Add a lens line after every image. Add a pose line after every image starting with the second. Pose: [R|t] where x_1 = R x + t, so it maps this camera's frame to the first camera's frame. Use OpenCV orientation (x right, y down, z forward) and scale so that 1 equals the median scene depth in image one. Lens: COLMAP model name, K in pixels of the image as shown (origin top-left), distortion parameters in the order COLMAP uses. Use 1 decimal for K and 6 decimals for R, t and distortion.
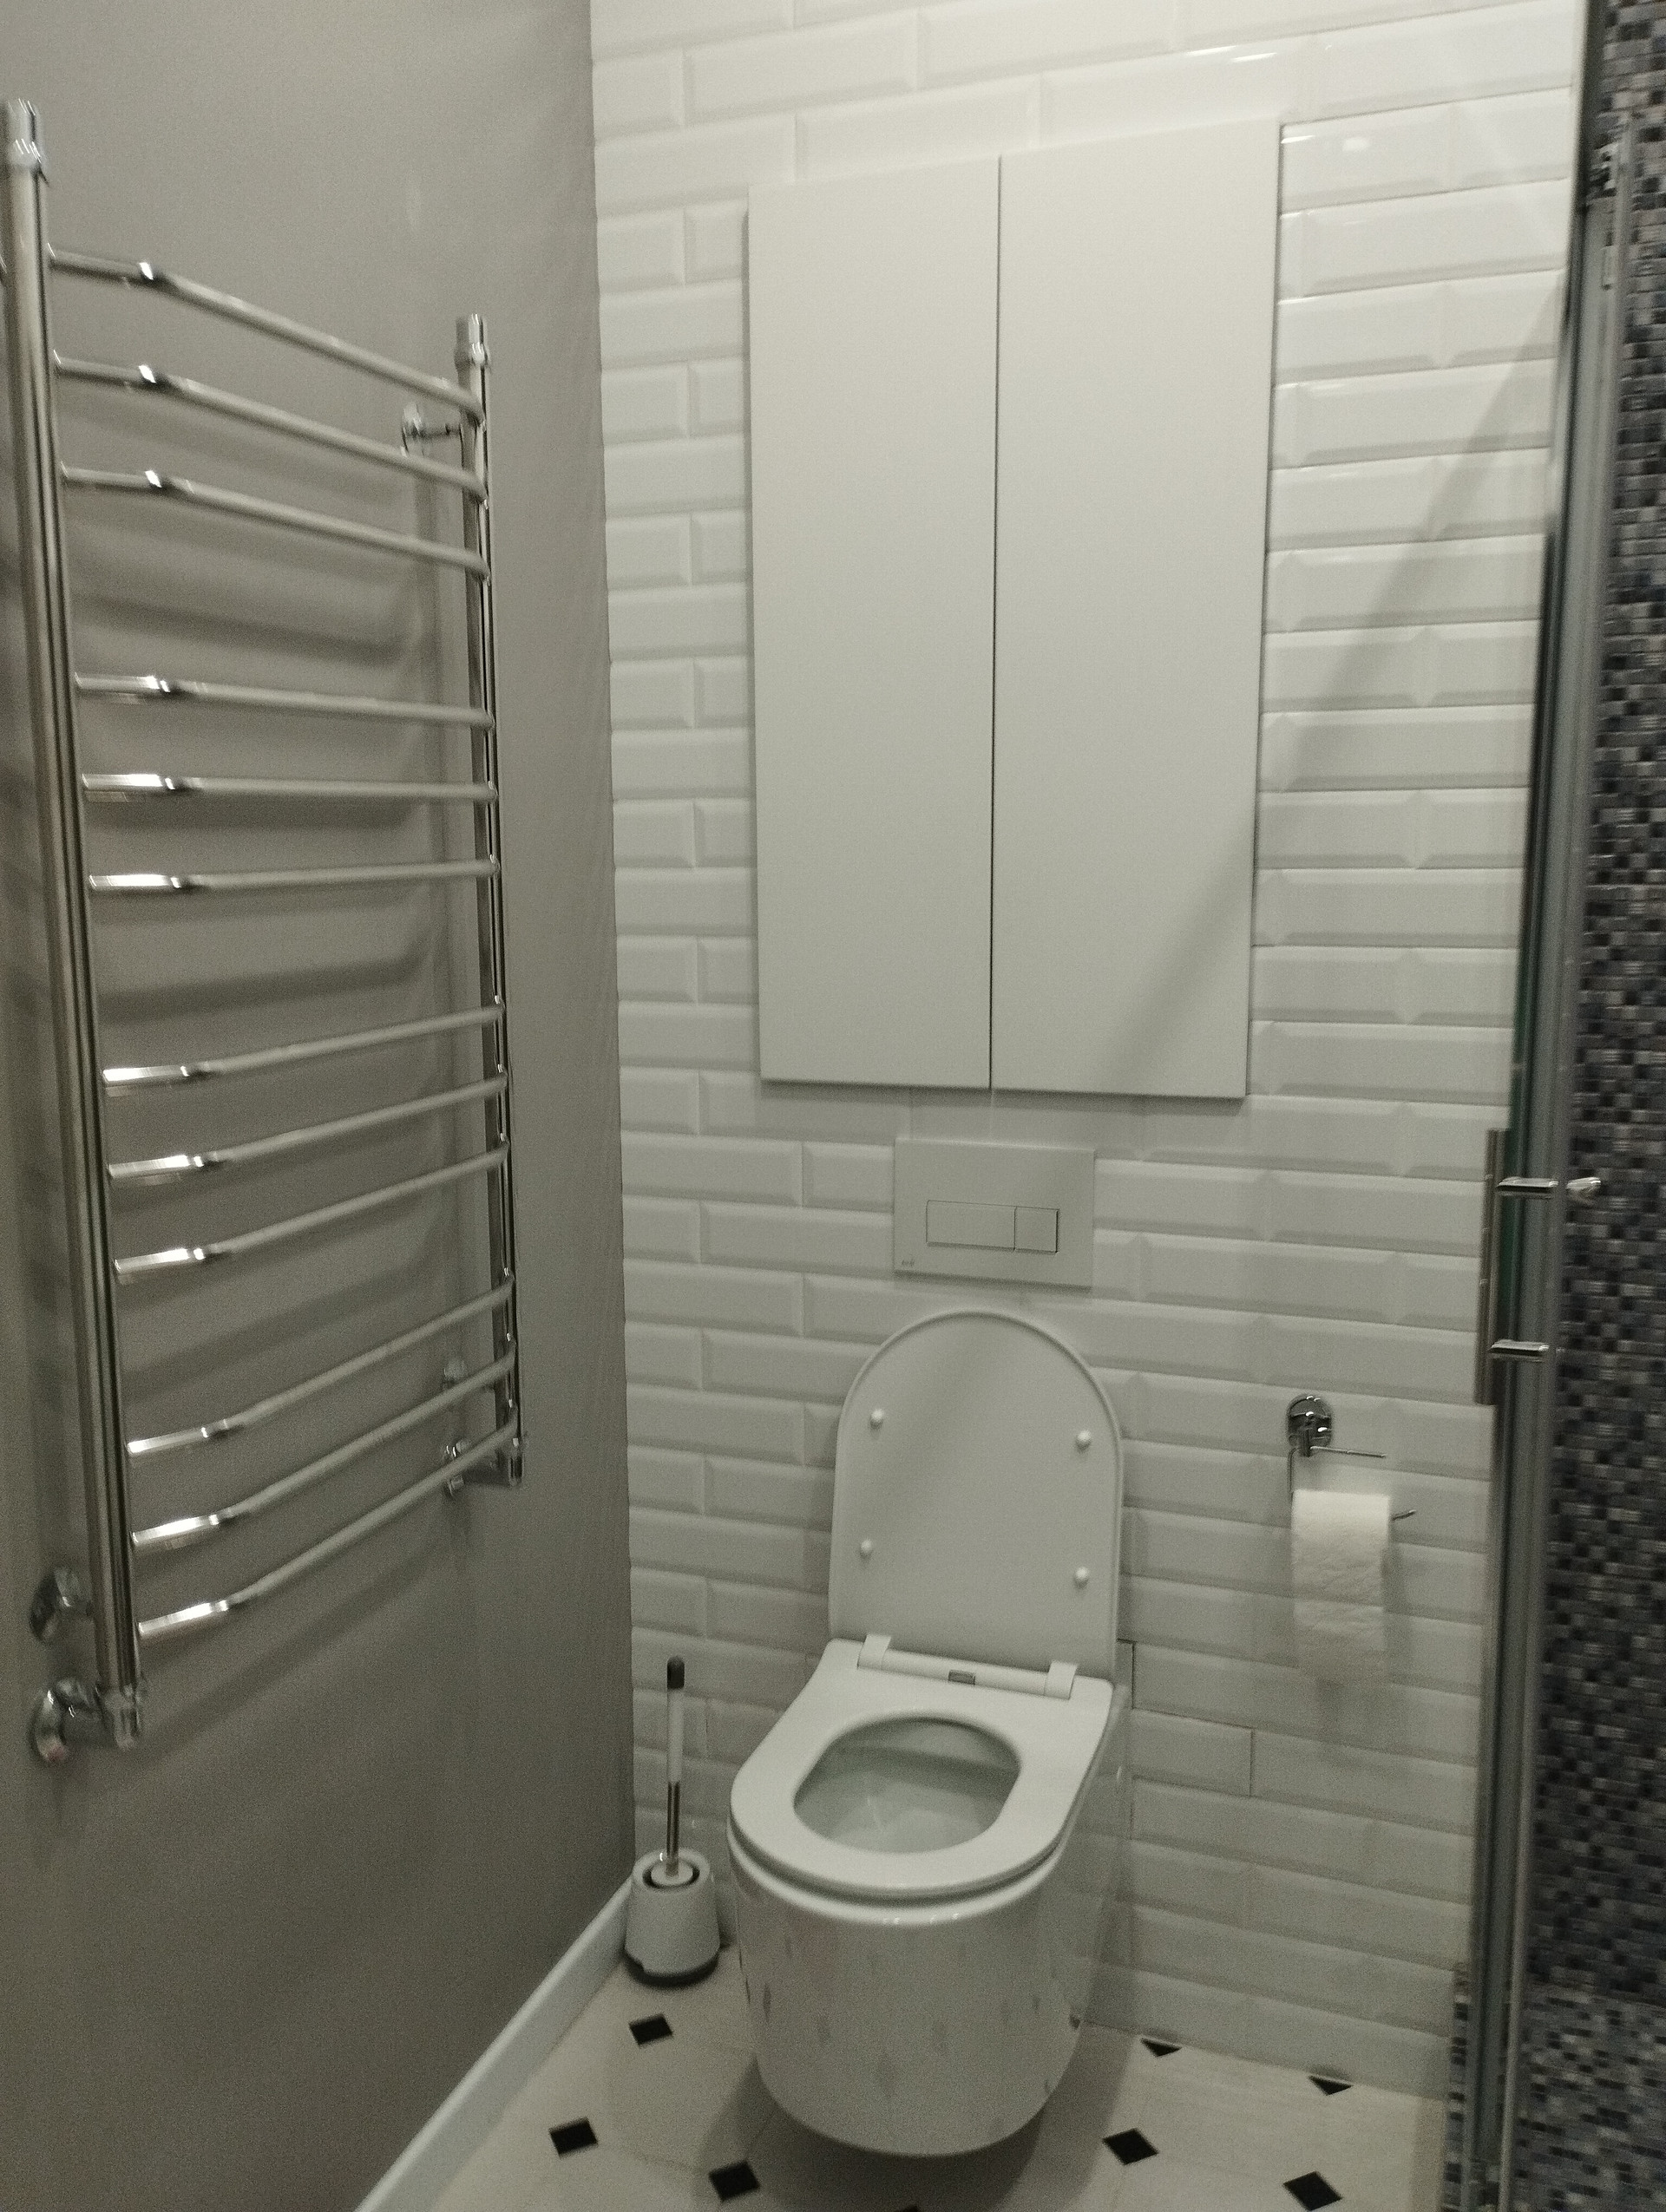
lens RADIAL K [[1833.6, 0, 836.2], [0, 1833.6, 1105.3], [0, 0, 1]] dist [0.111170, -0.136074]
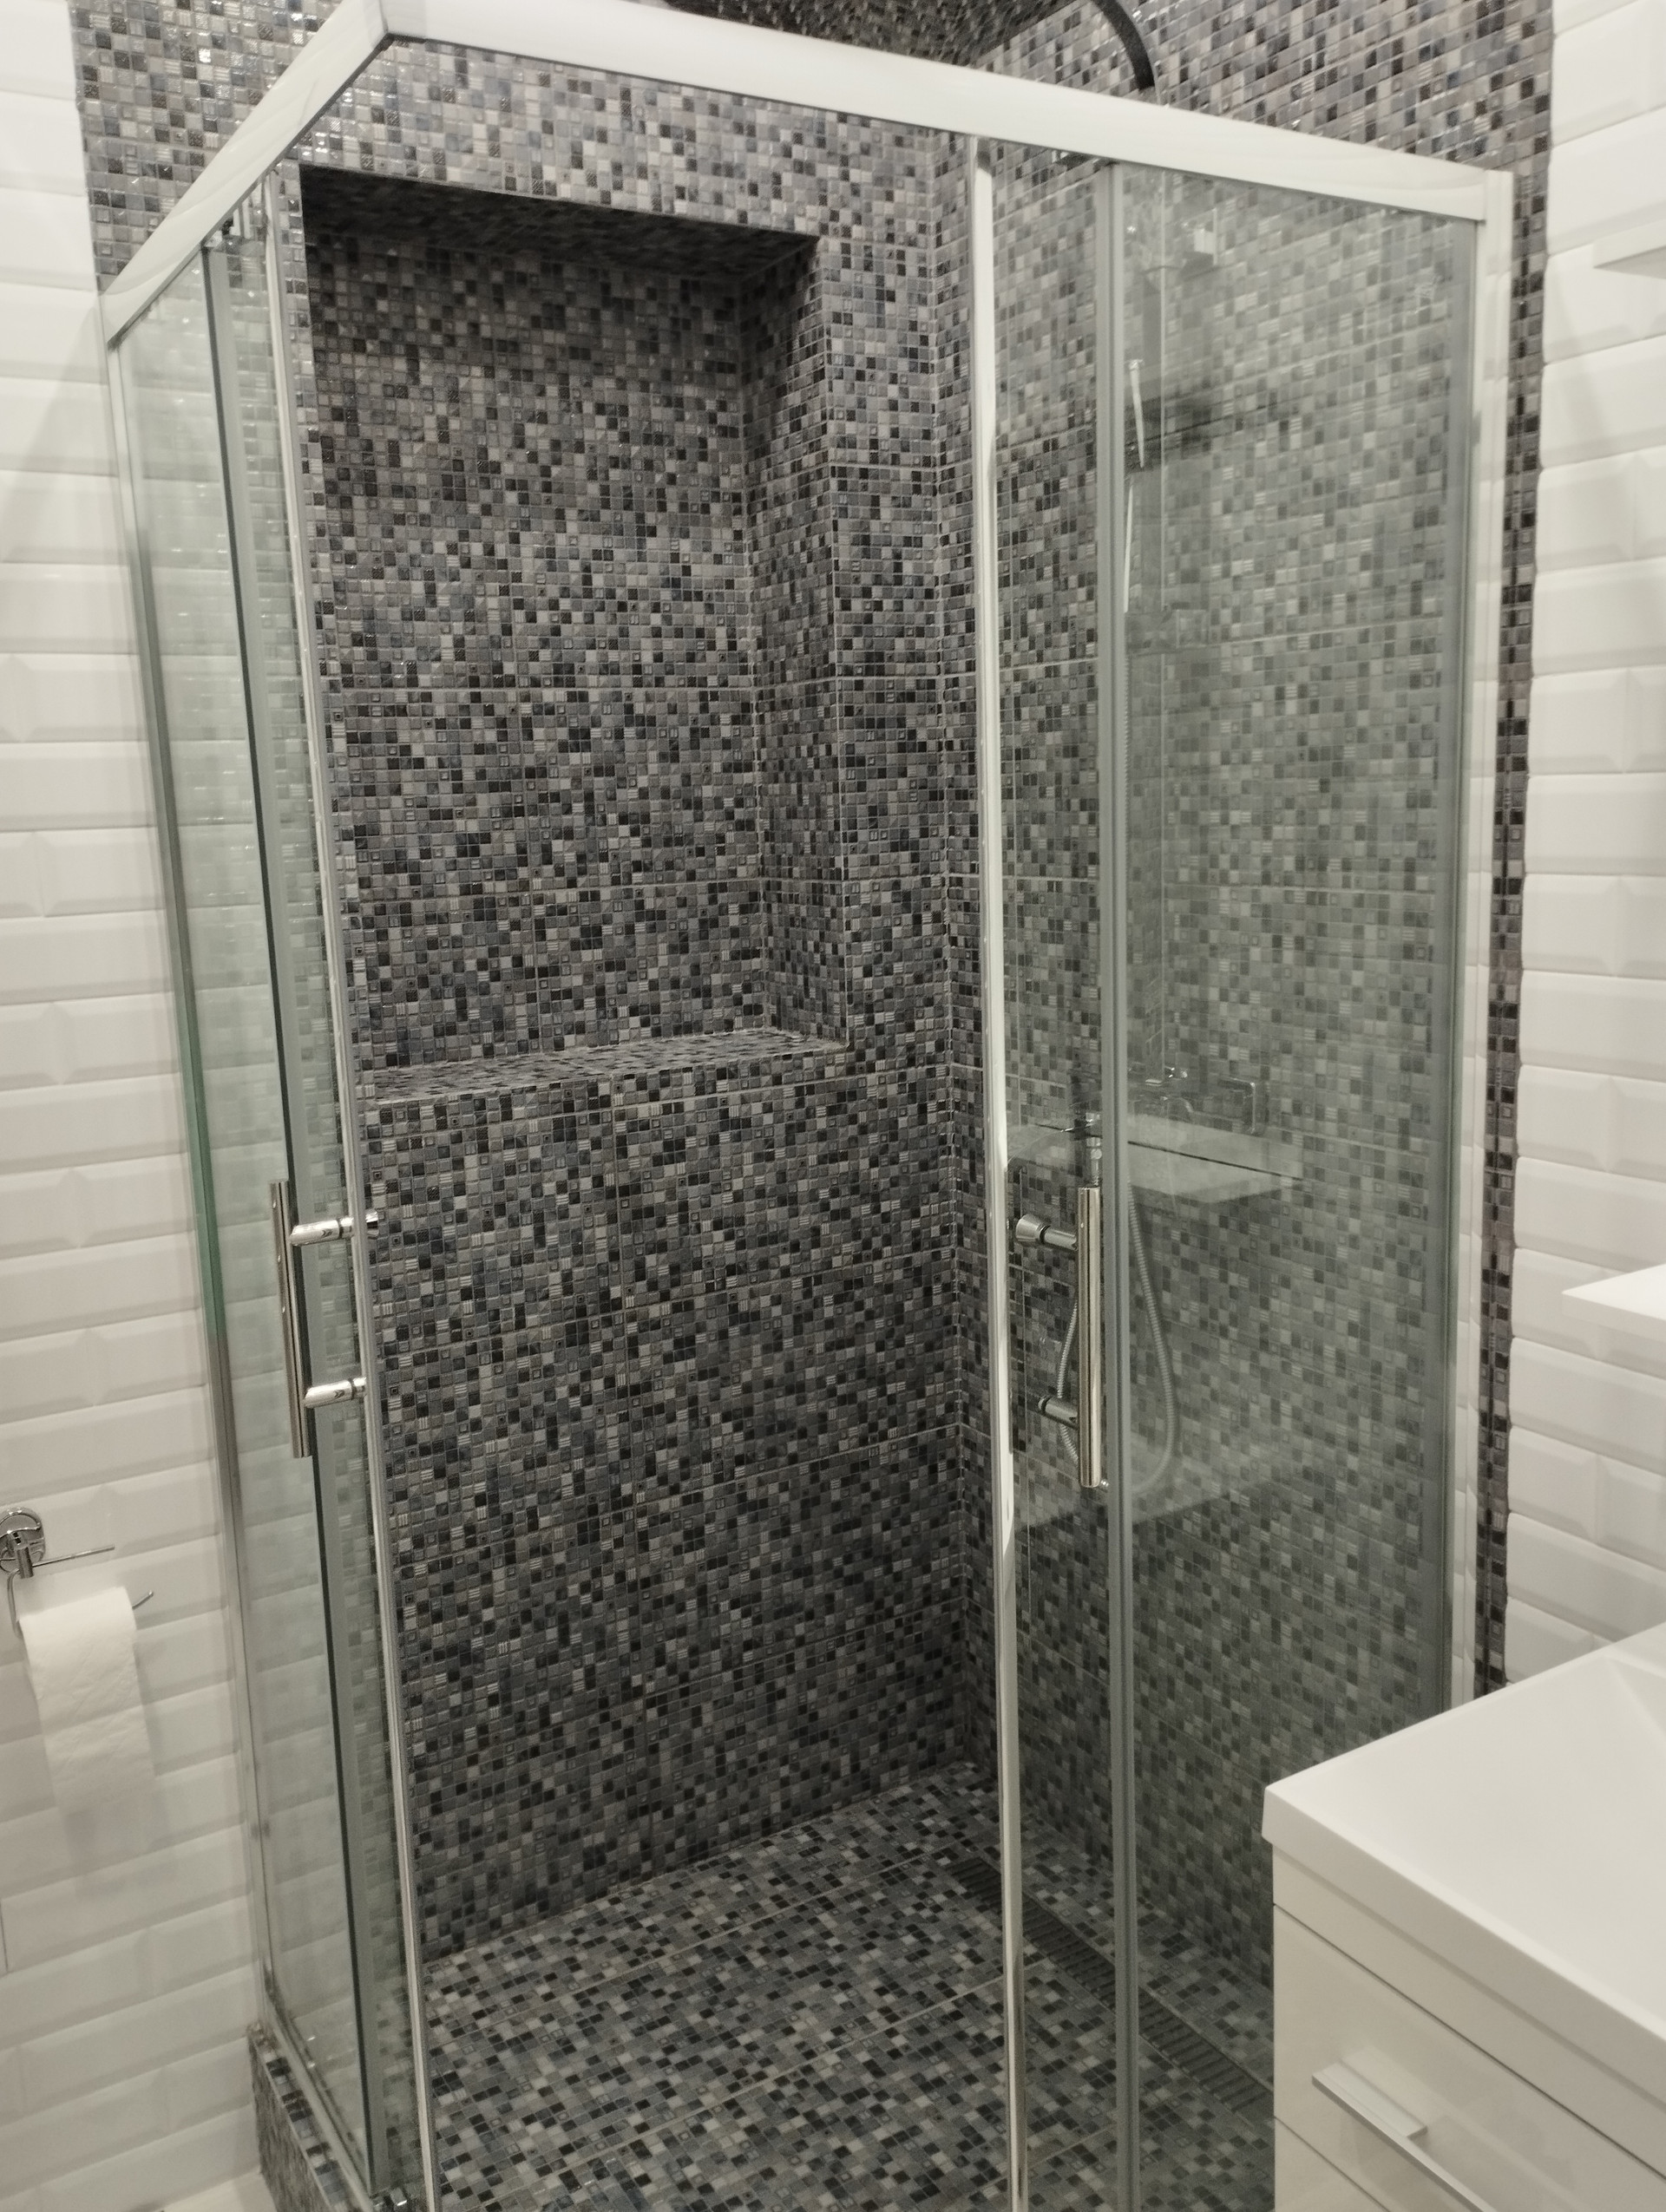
lens RADIAL K [[1833.6, 0, 836.2], [0, 1833.6, 1105.3], [0, 0, 1]] dist [0.111170, -0.136074]
pose [[0.621586, -0.153009, 0.768258, -0.157958], [0.157072, 0.985165, 0.069124, -0.035045], [-0.767437, 0.077705, 0.636398, 0.109359]]
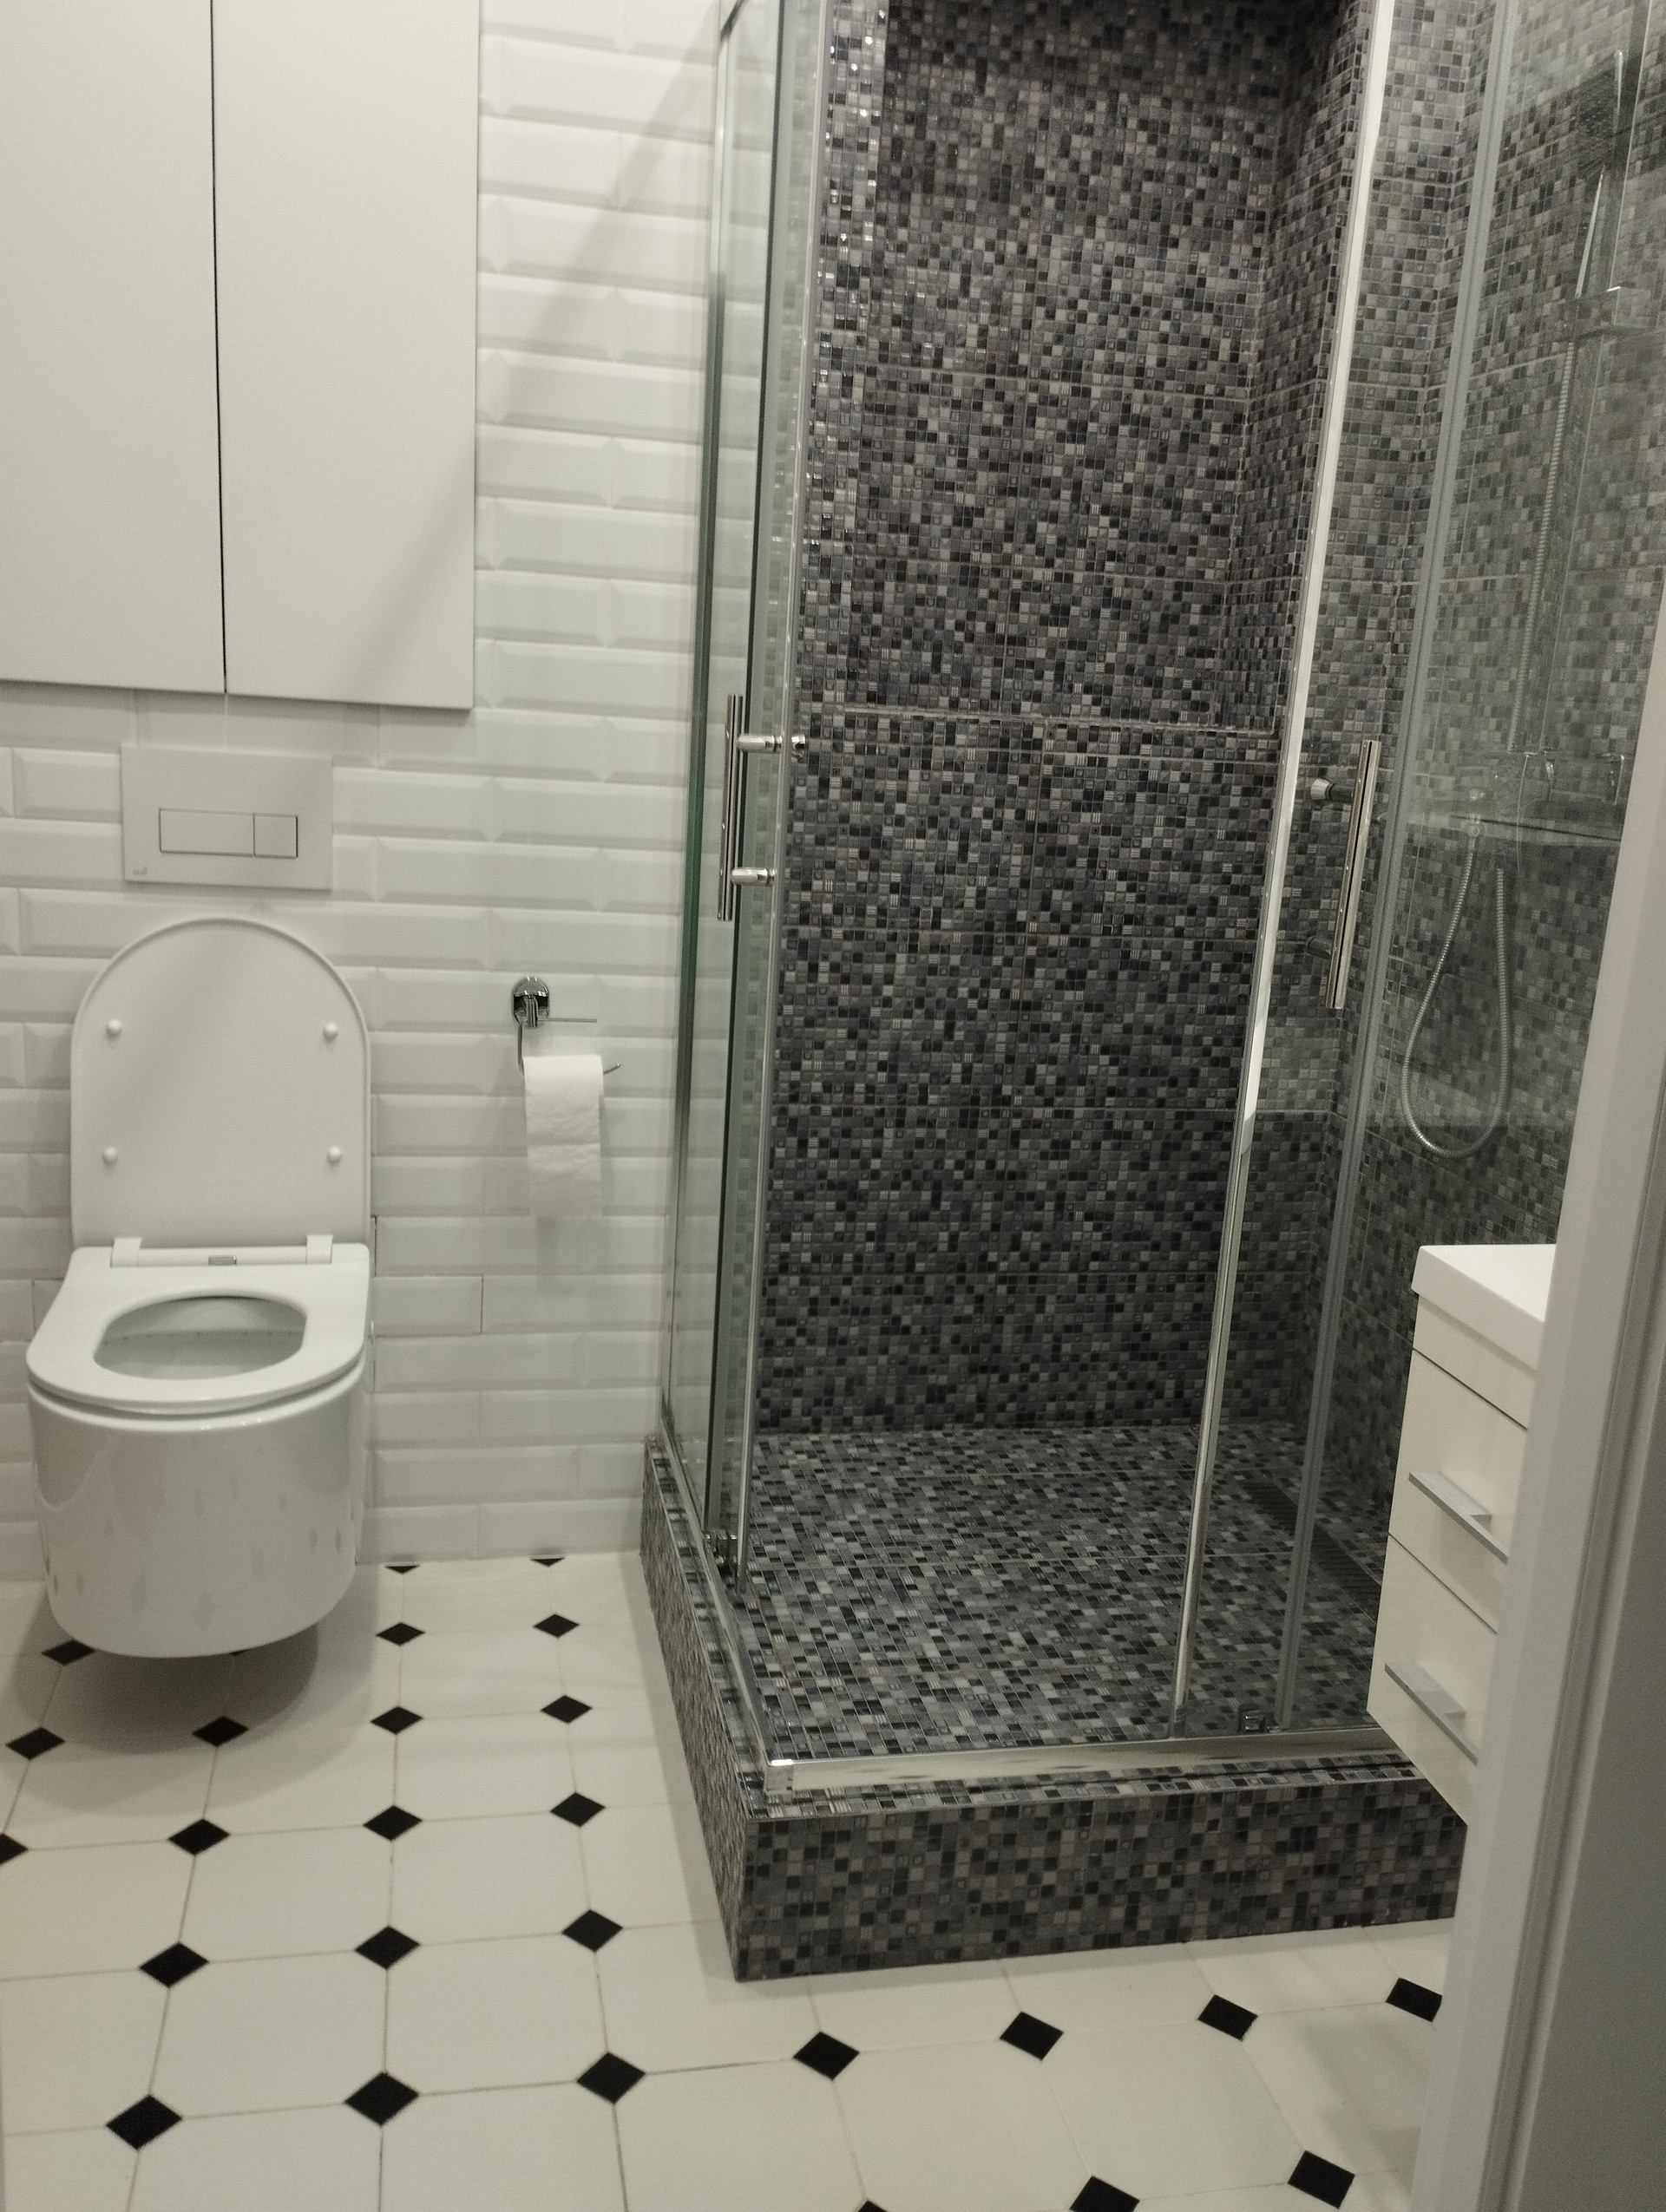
lens RADIAL K [[1833.6, 0, 836.2], [0, 1833.6, 1105.3], [0, 0, 1]] dist [0.111170, -0.136074]
pose [[0.841497, -0.065115, 0.536324, -0.206519], [0.019908, 0.995773, 0.089660, 0.136991], [-0.539895, -0.064772, 0.839236, -0.076736]]
